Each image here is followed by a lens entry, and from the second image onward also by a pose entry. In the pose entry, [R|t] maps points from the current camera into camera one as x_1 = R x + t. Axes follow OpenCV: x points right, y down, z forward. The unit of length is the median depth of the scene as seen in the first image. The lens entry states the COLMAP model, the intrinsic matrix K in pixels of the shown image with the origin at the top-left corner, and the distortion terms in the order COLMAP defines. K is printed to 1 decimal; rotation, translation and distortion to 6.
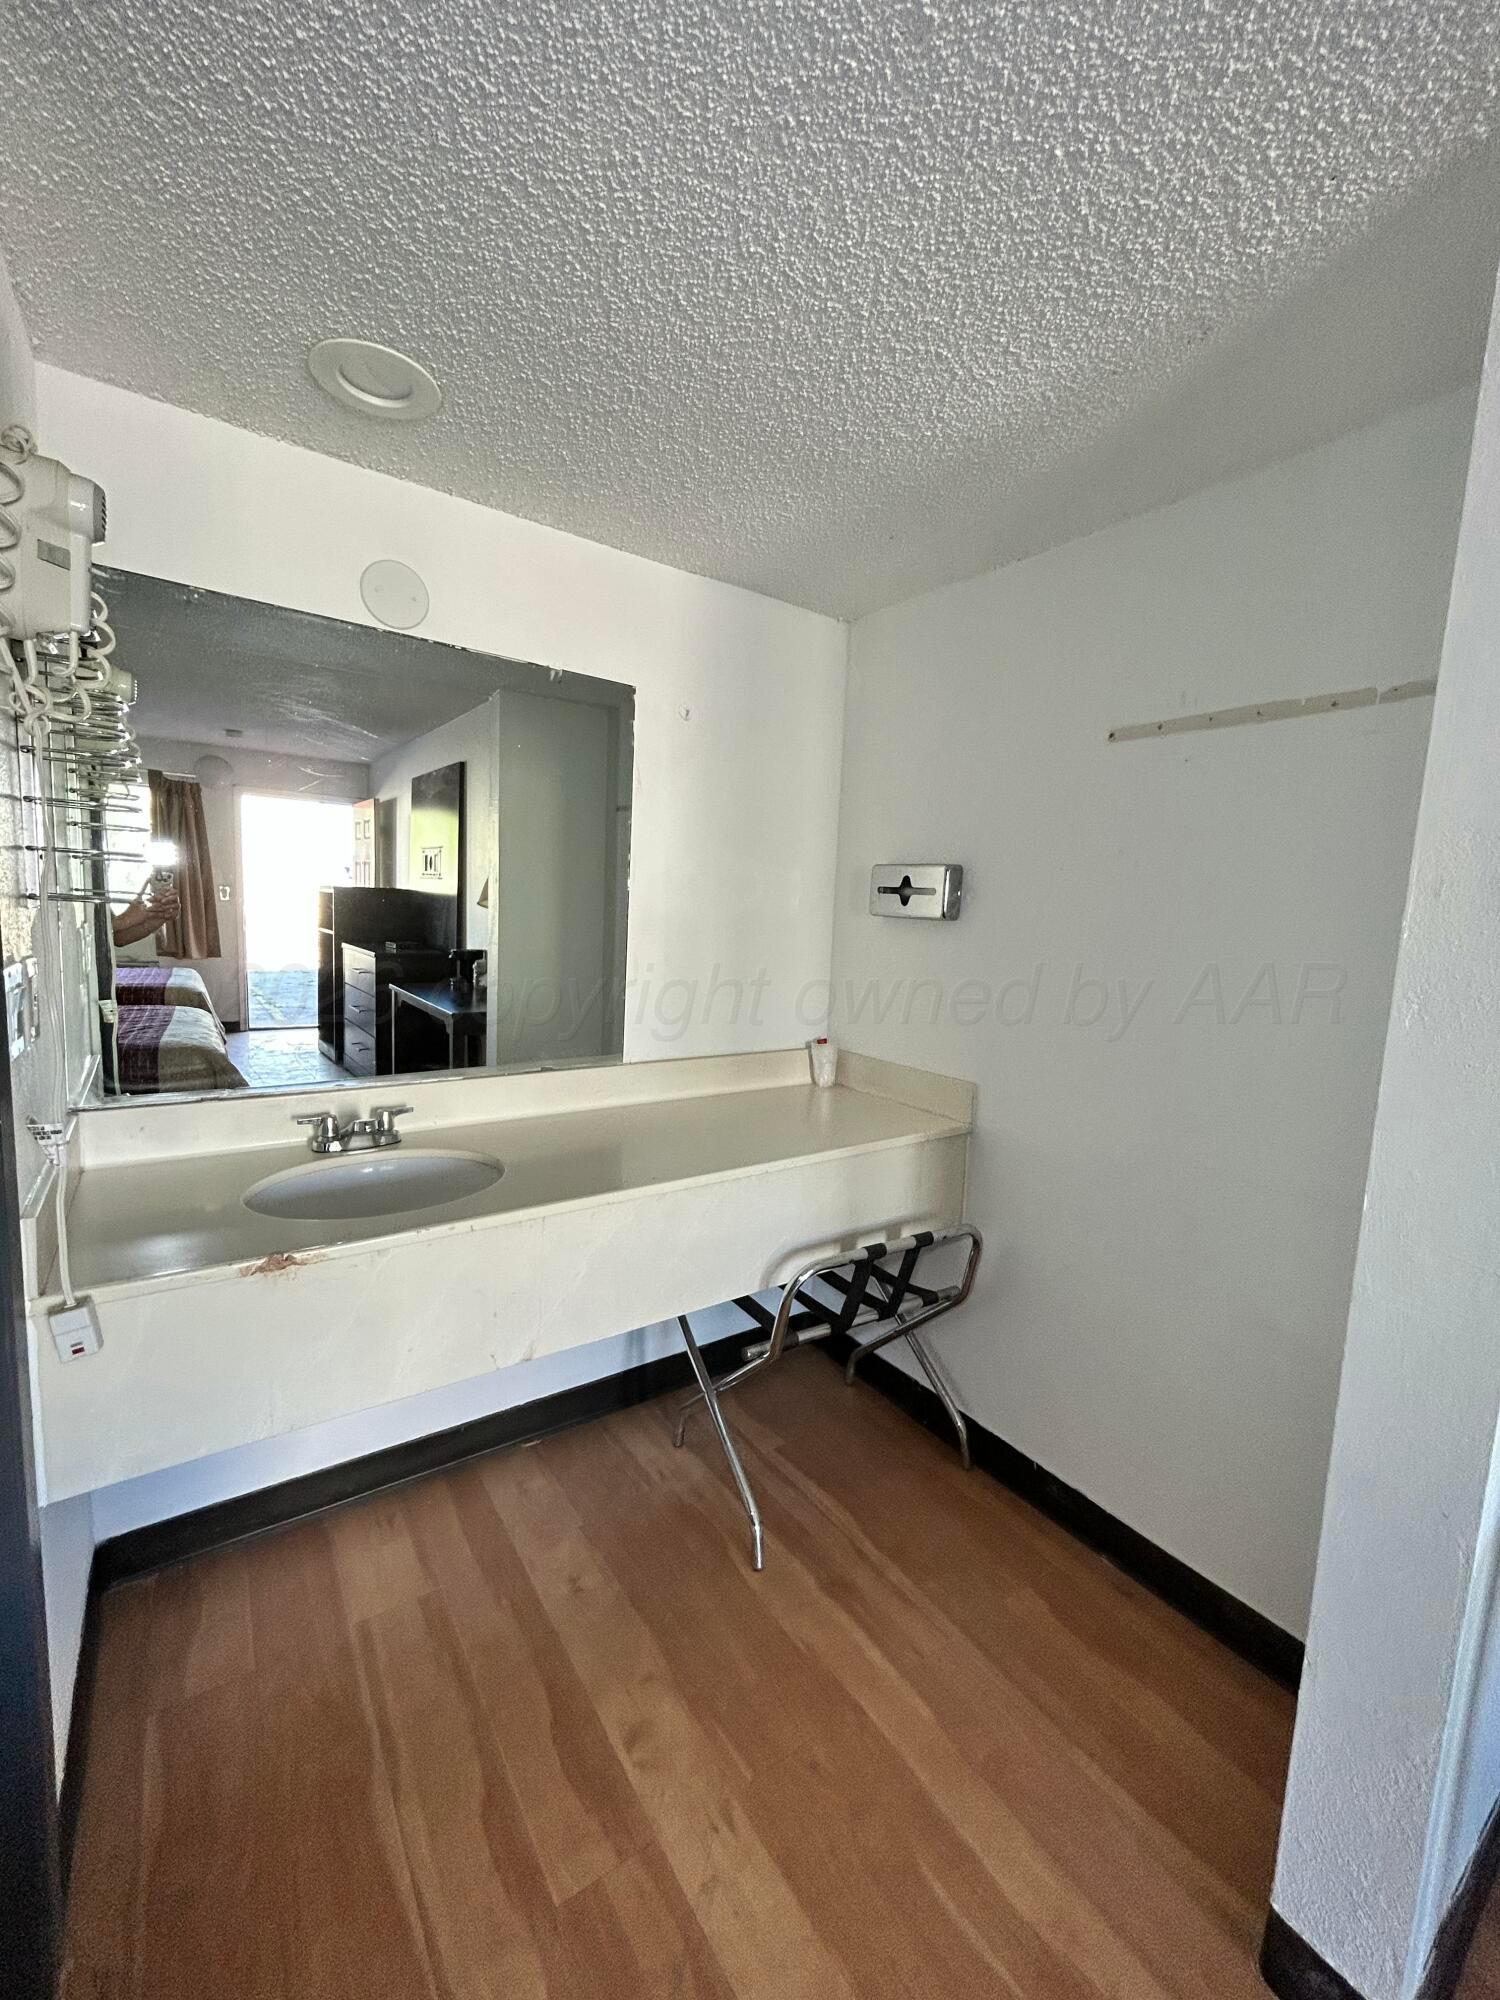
lens RADIAL K [[805.8, 0, 750.0], [0, 805.8, 1000.0], [0, 0, 1]] dist [-0.000992, -0.000030]
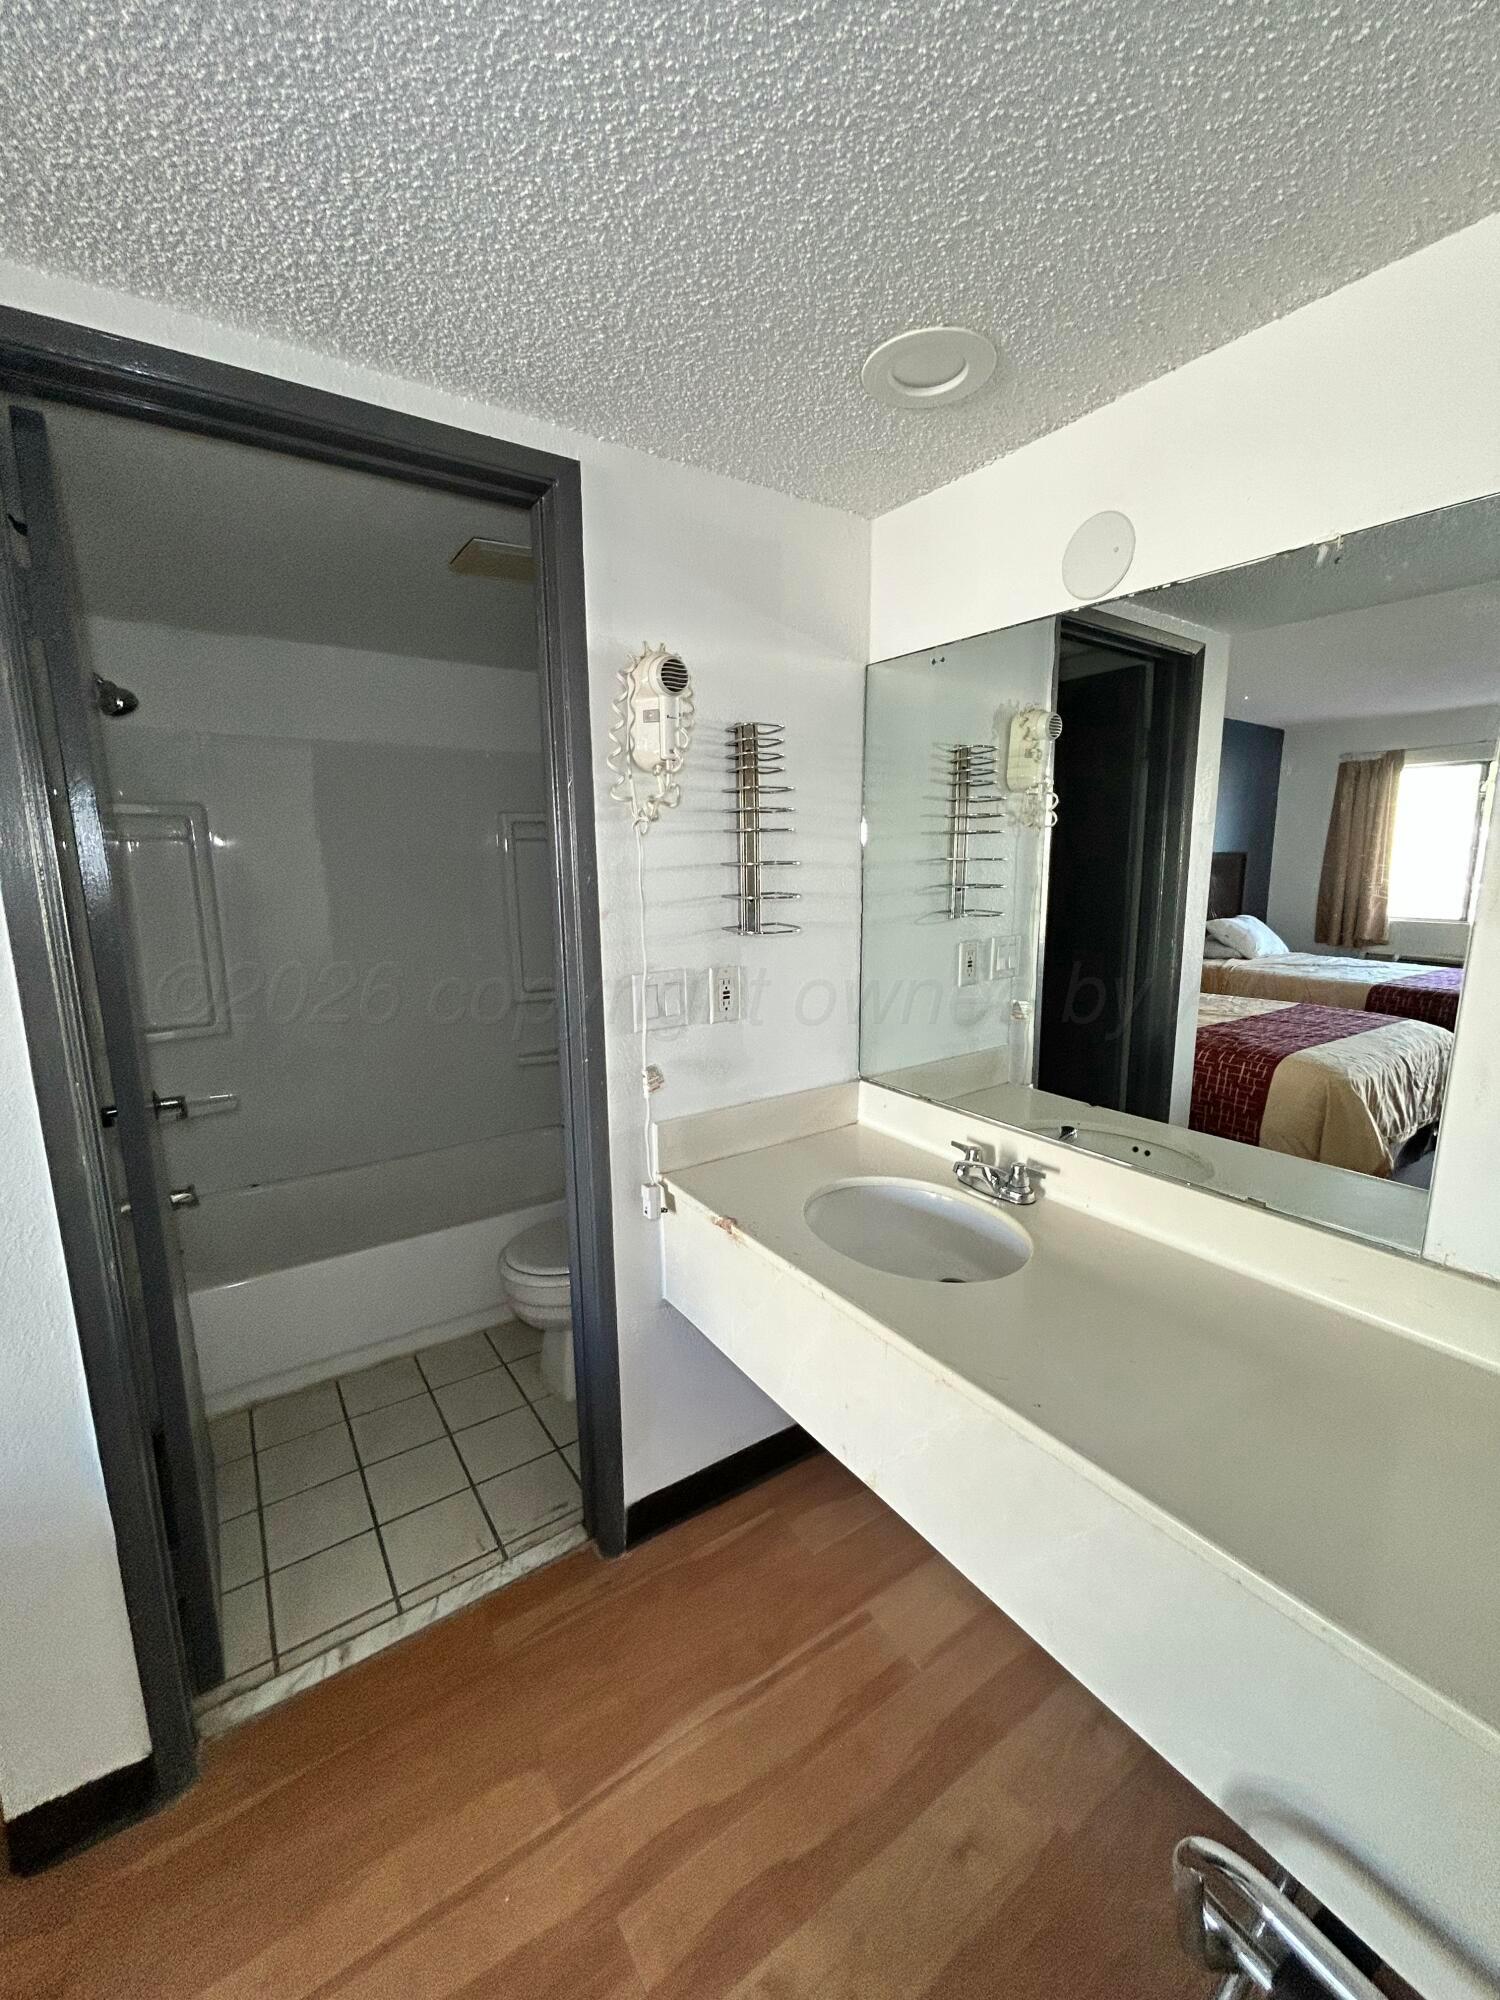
lens RADIAL K [[808.3, 0, 750.0], [0, 808.3, 1000.0], [0, 0, 1]] dist [0.000801, -0.000059]
pose [[-0.018679, 0.132305, -0.991033, 0.569186], [-0.111447, 0.984754, 0.133567, -0.177786], [0.993595, 0.112942, -0.003649, 0.938259]]
